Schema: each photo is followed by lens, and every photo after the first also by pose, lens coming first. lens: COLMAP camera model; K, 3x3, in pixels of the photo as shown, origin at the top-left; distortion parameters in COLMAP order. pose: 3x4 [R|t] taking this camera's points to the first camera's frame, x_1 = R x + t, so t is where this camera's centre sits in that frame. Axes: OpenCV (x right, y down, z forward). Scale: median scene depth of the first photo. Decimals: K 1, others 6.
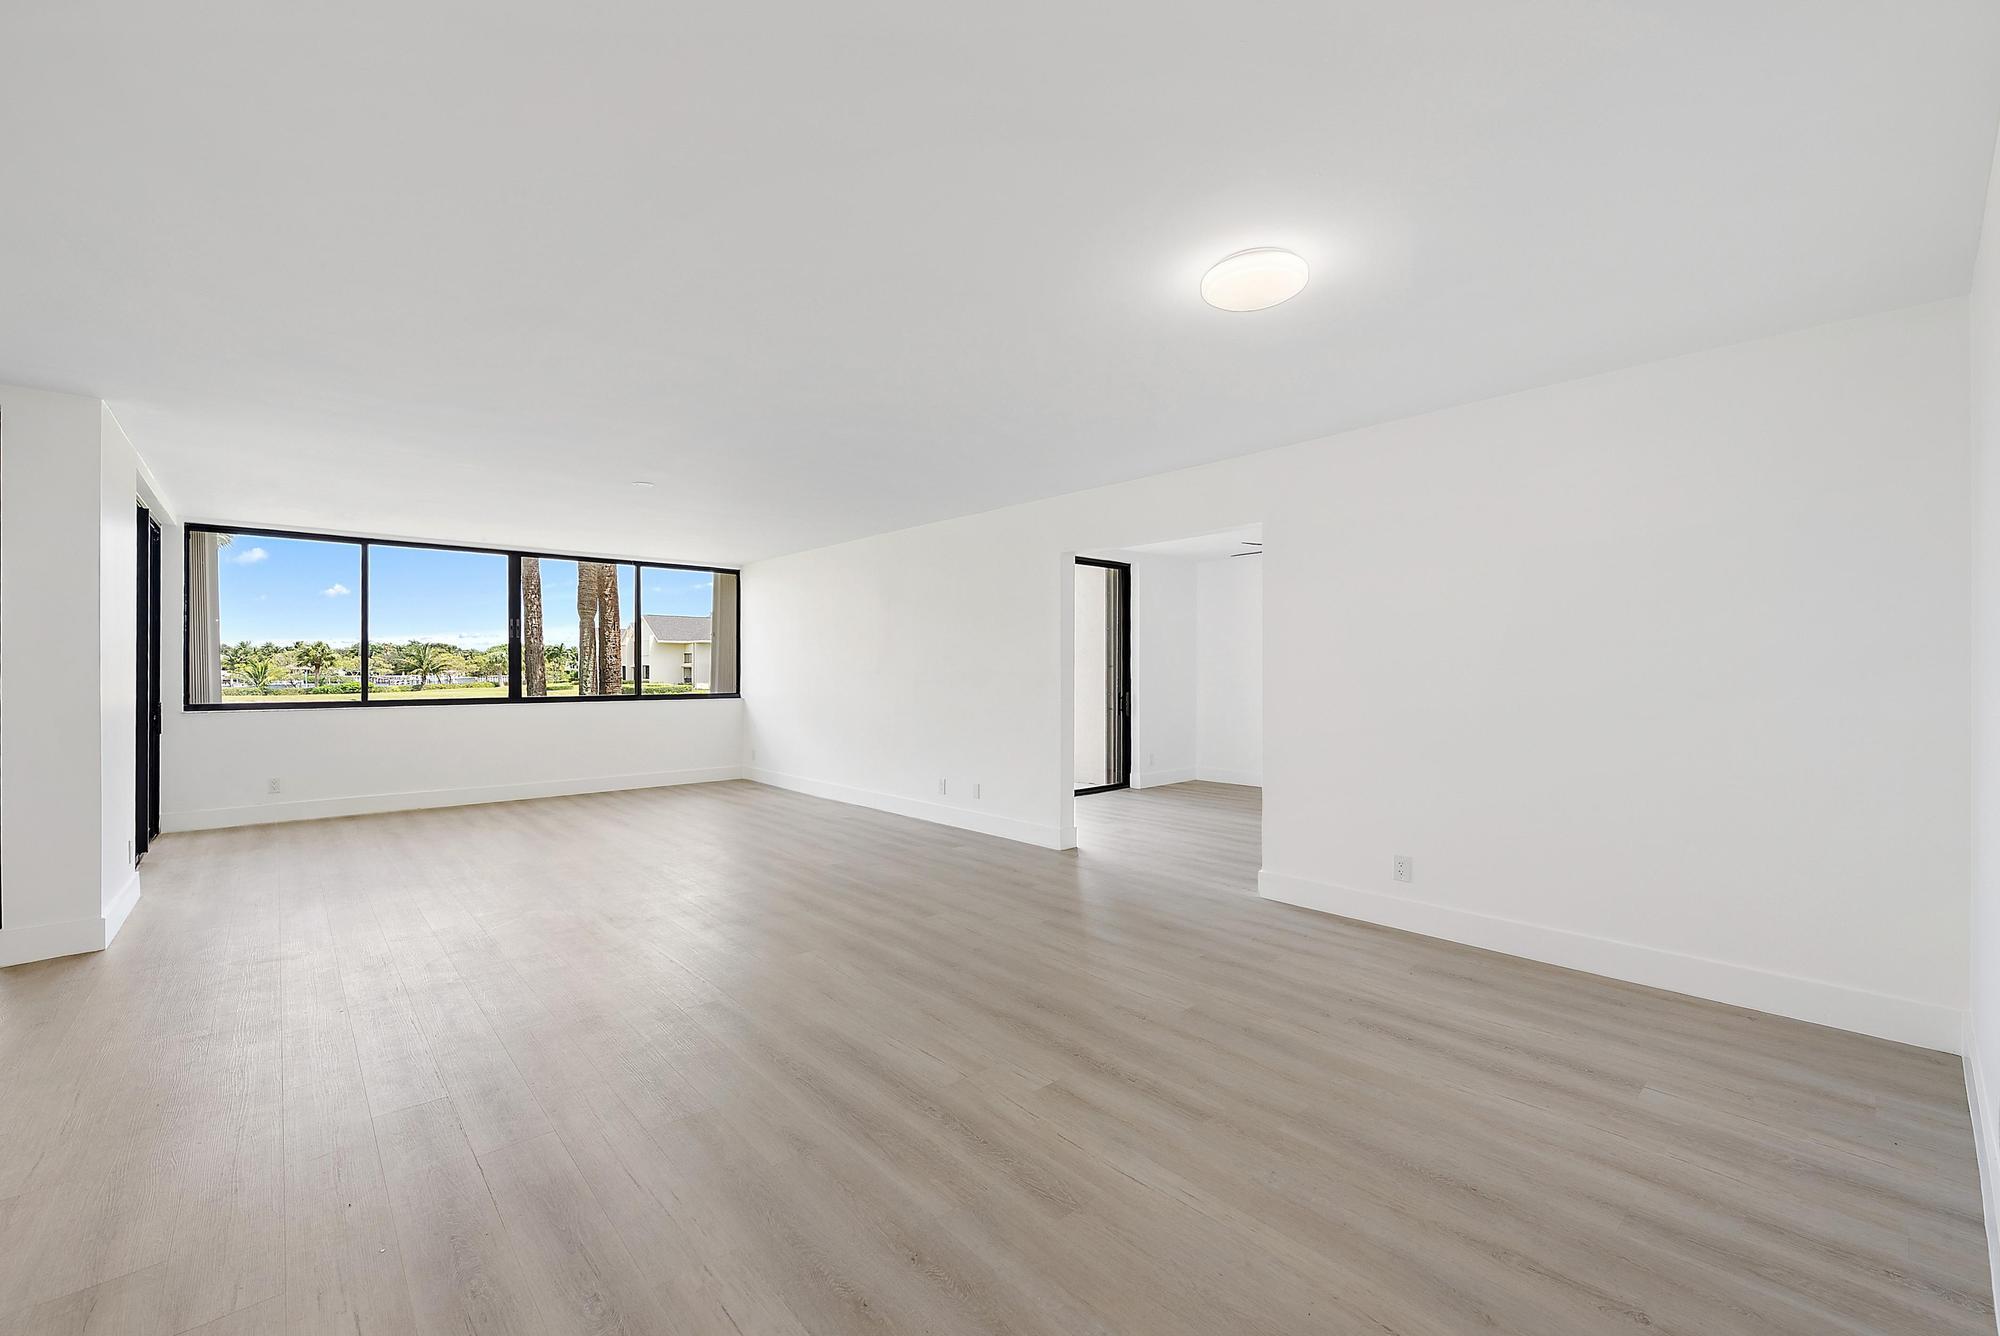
lens RADIAL K [[816.2, 0, 1000.0], [0, 816.2, 668.0], [0, 0, 1]] dist [0.003679, 0.000026]
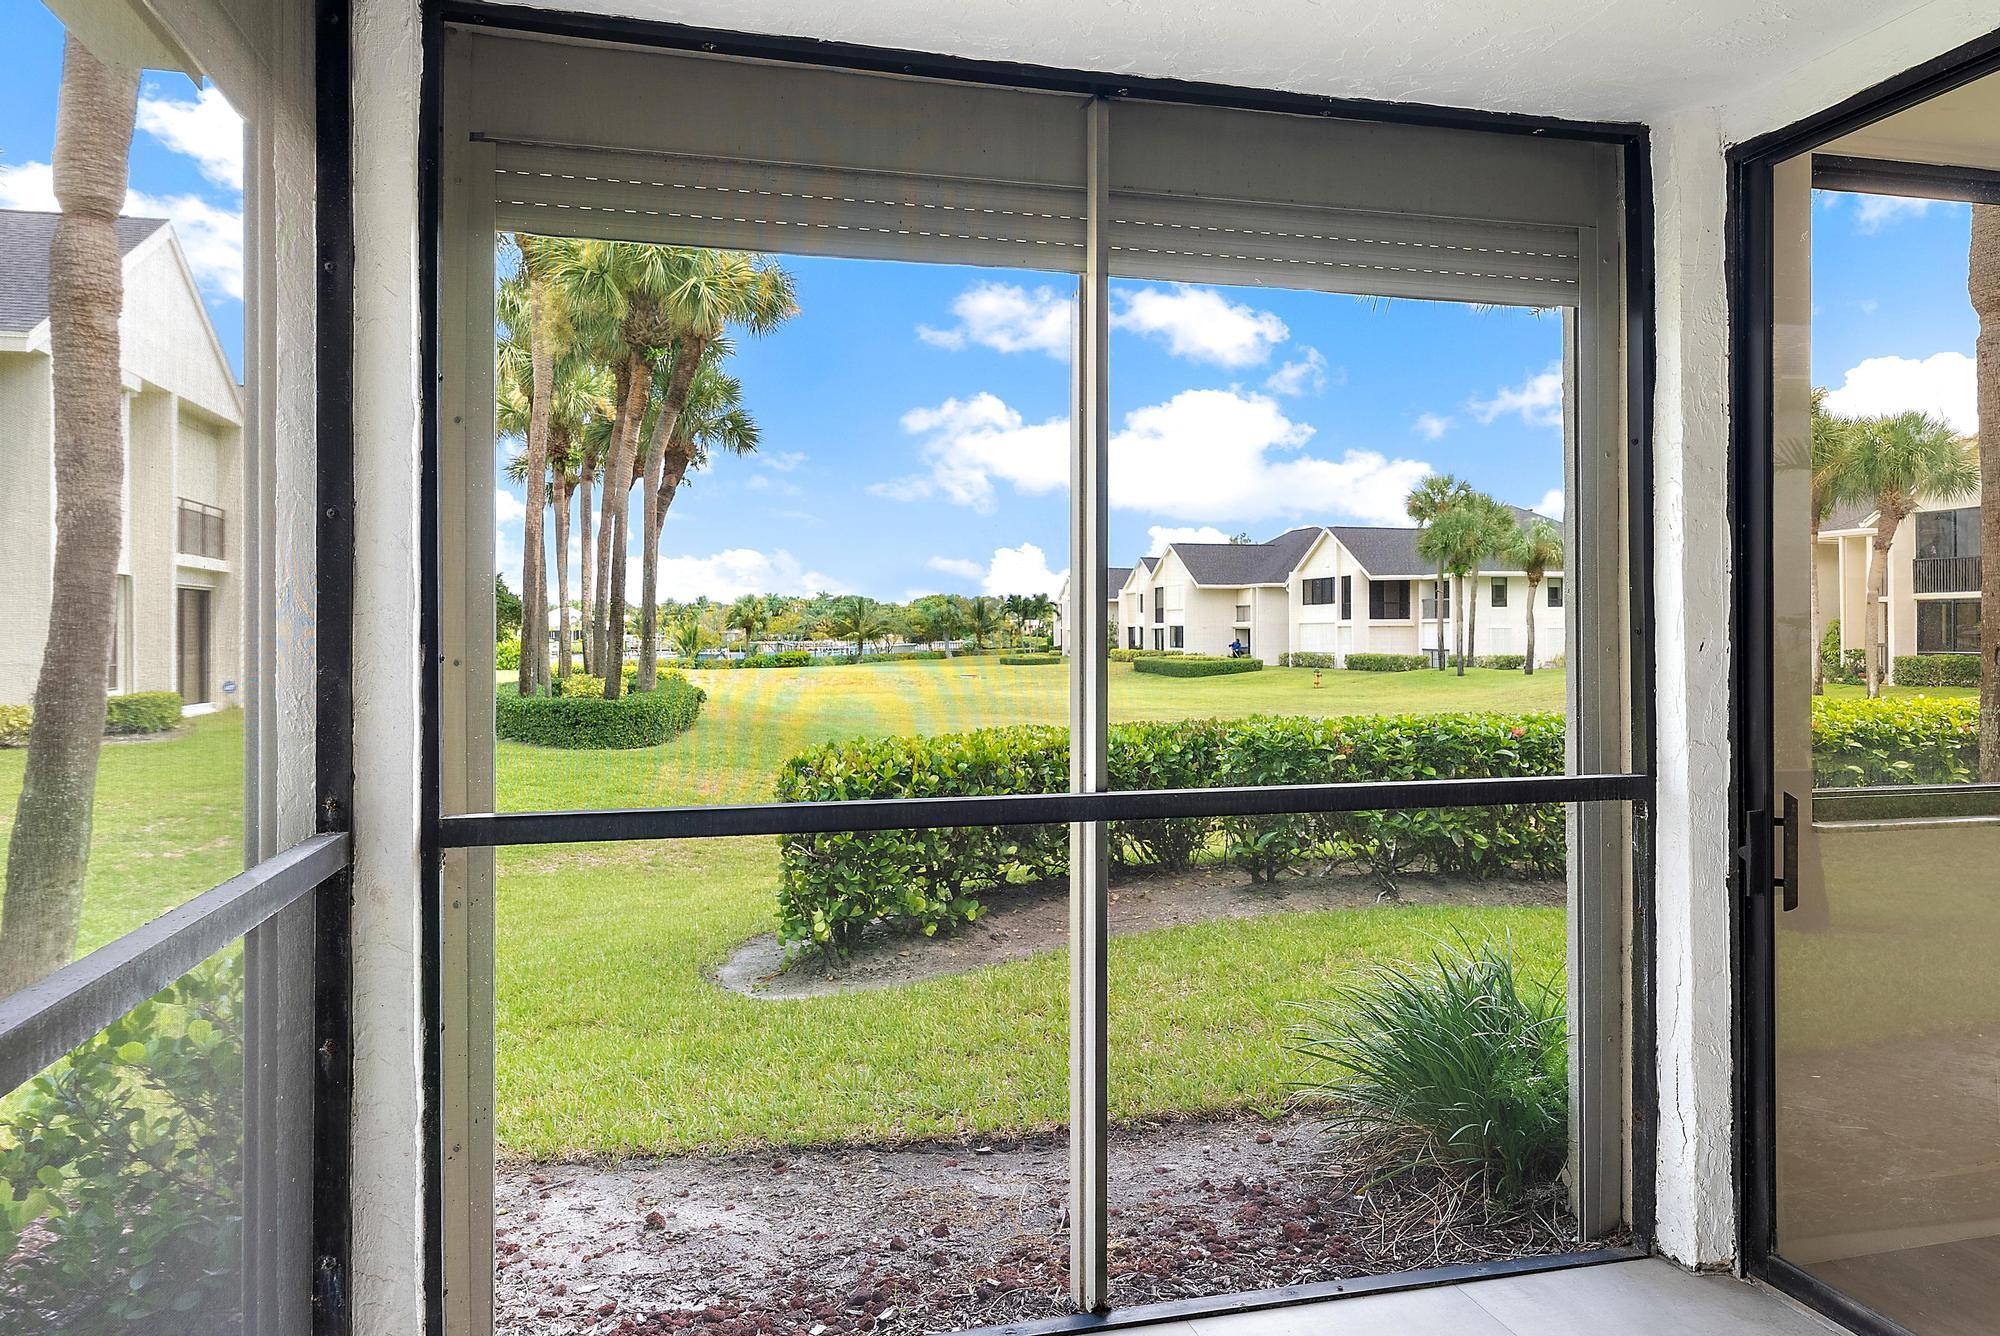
lens RADIAL K [[1350.5, 0, 999.4], [0, 1350.5, 631.4], [0, 0, 1]] dist [0.008257, 0.002319]
pose [[0.885440, -0.003307, -0.464742, -0.734802], [0.004555, 0.999988, 0.001562, -0.009173], [0.464731, -0.003500, 0.885445, 0.337865]]
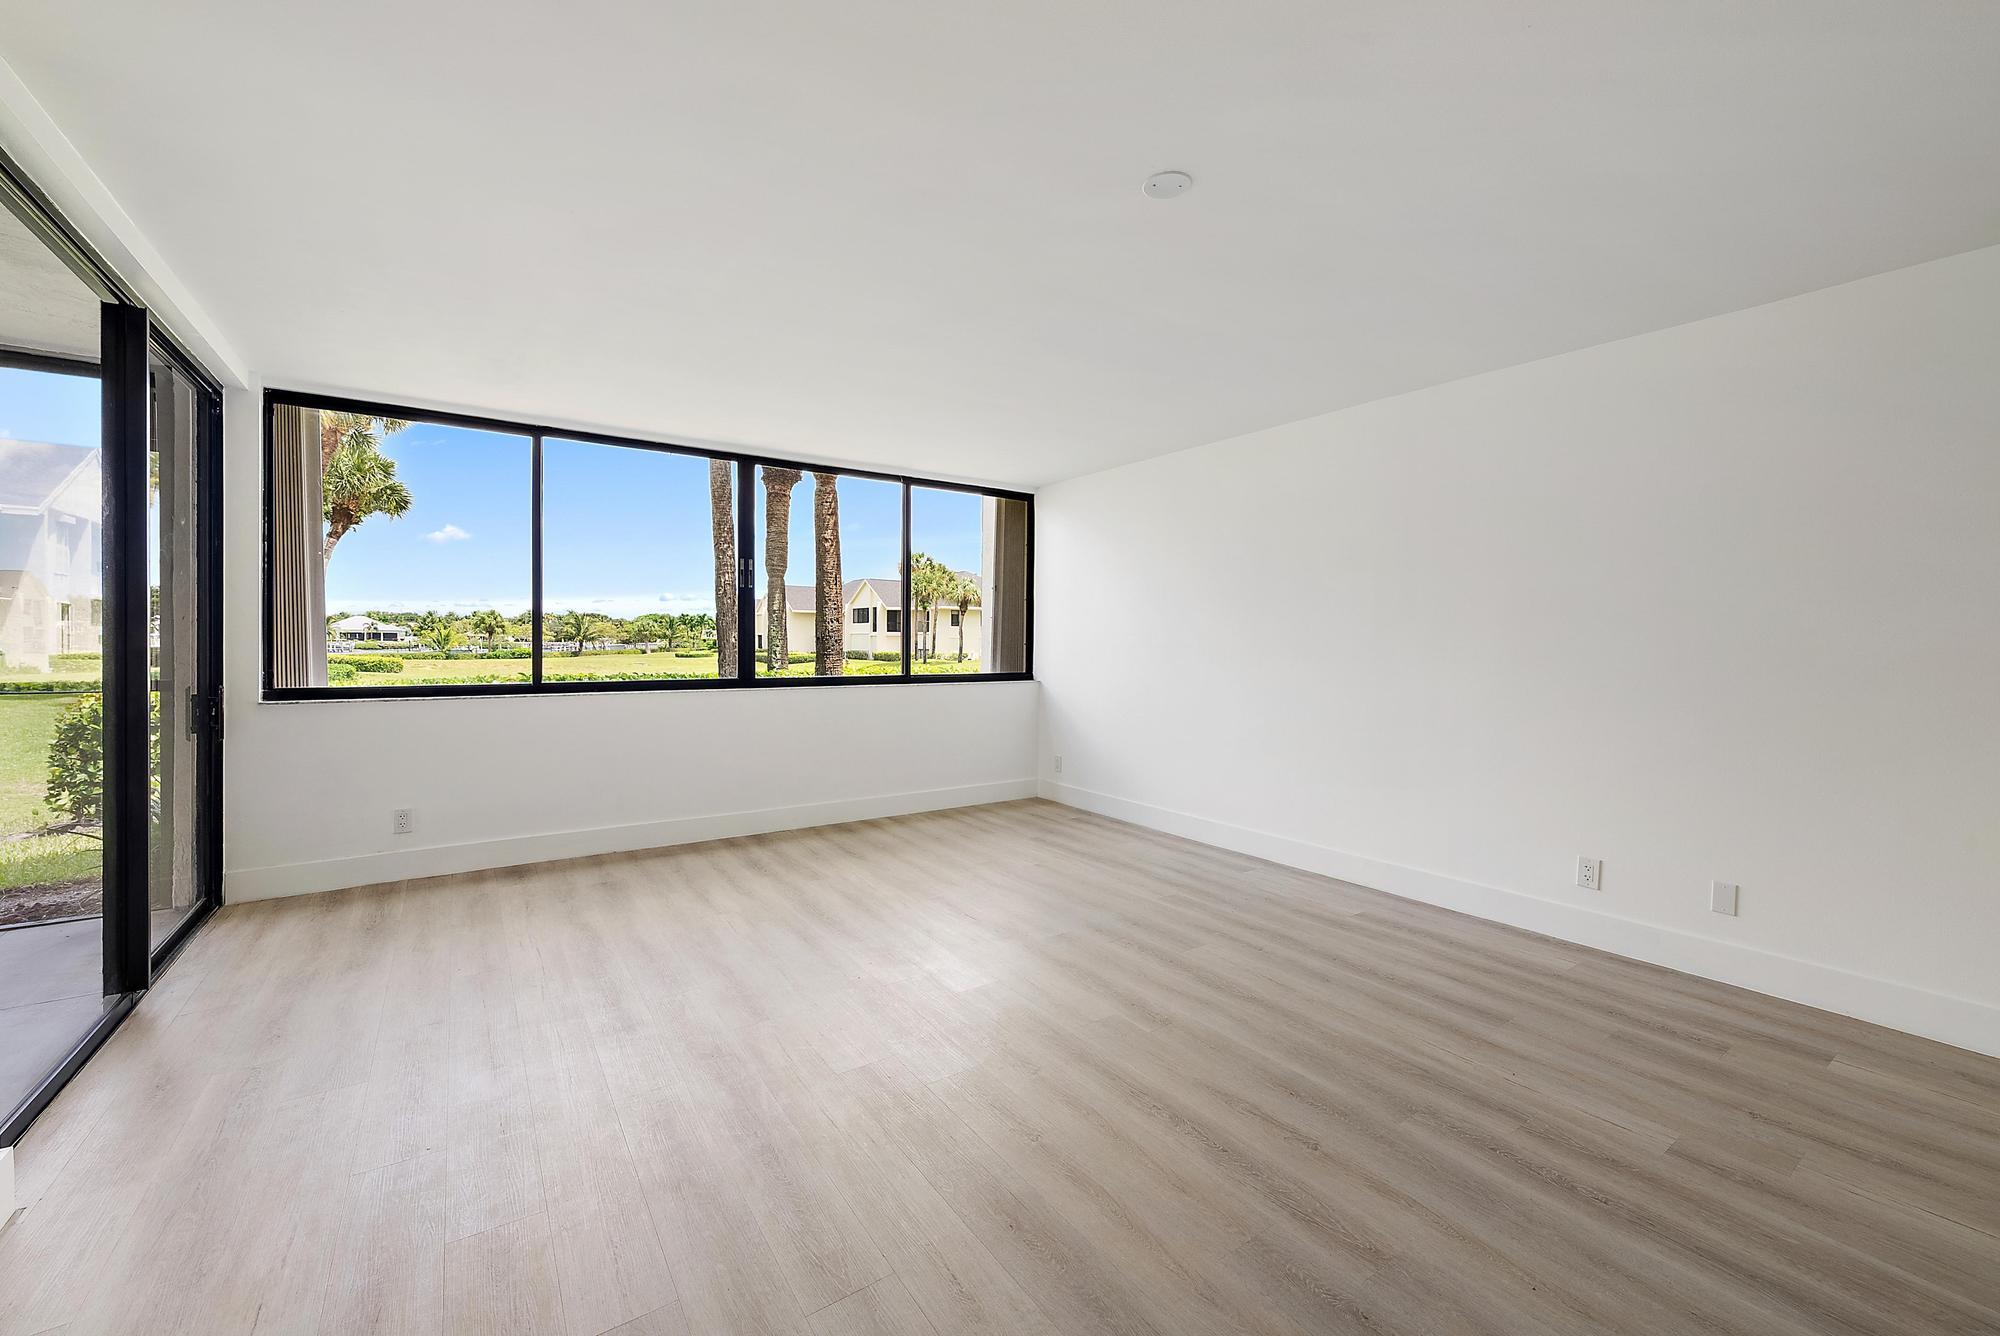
lens RADIAL K [[792.4, 0, 1012.4], [0, 792.4, 646.4], [0, 0, 1]] dist [-0.001032, -0.000085]
pose [[0.993521, 0.008574, -0.113329, -0.274354], [-0.007539, 0.999926, 0.009555, 0.002133], [0.113403, -0.008639, 0.993512, 0.347626]]
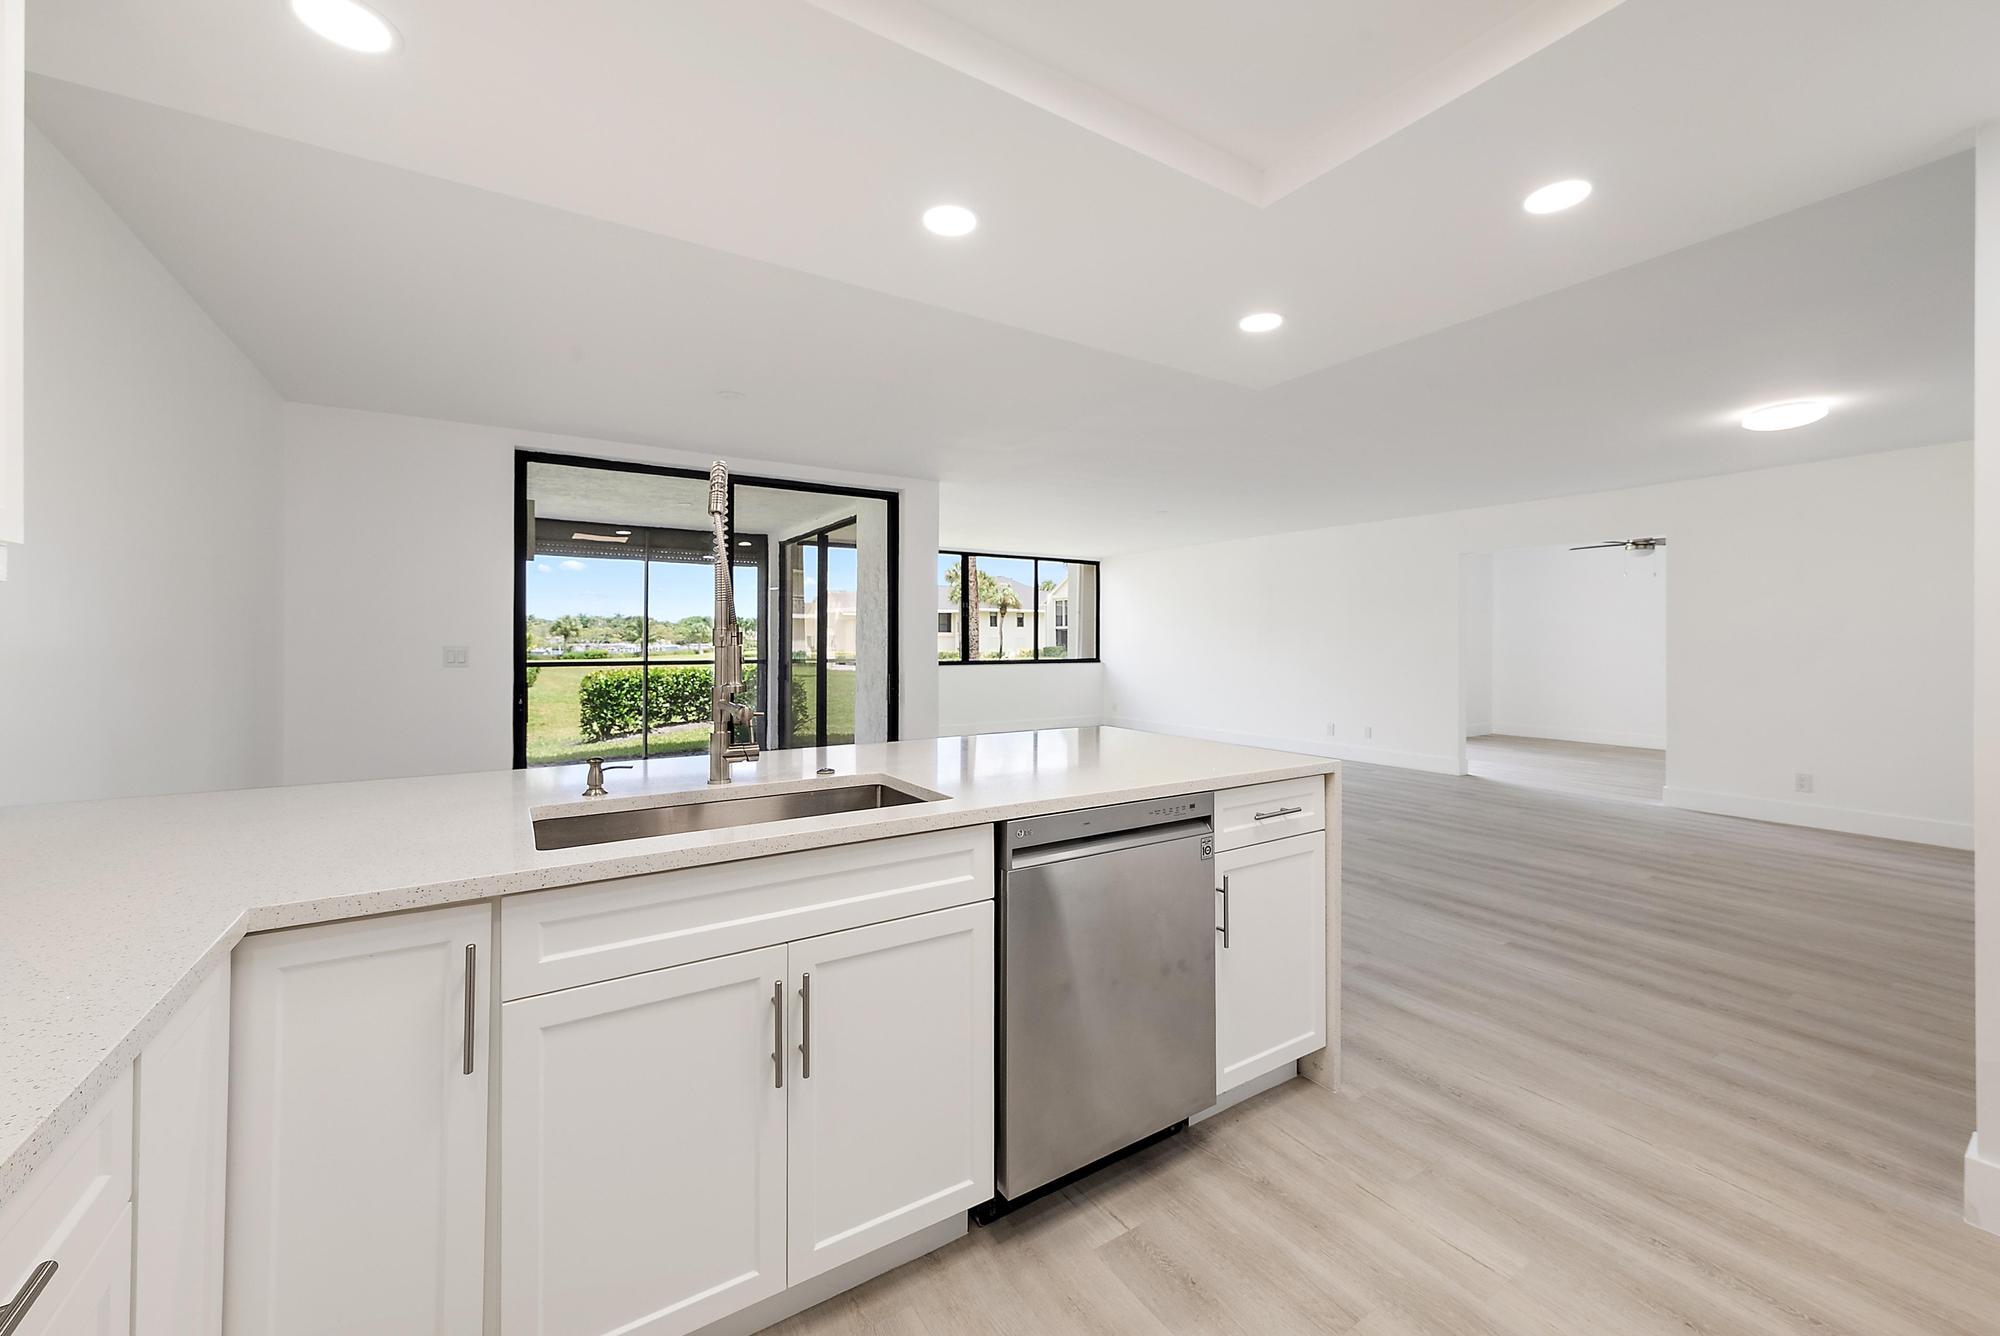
lens RADIAL K [[782.8, 0, 1010.7], [0, 782.8, 635.5], [0, 0, 1]] dist [-0.003282, -0.000220]
pose [[0.988853, 0.001248, -0.148888, -0.291065], [-0.001714, 0.999994, -0.003004, -0.001034], [0.148883, 0.003226, 0.988850, -0.235974]]
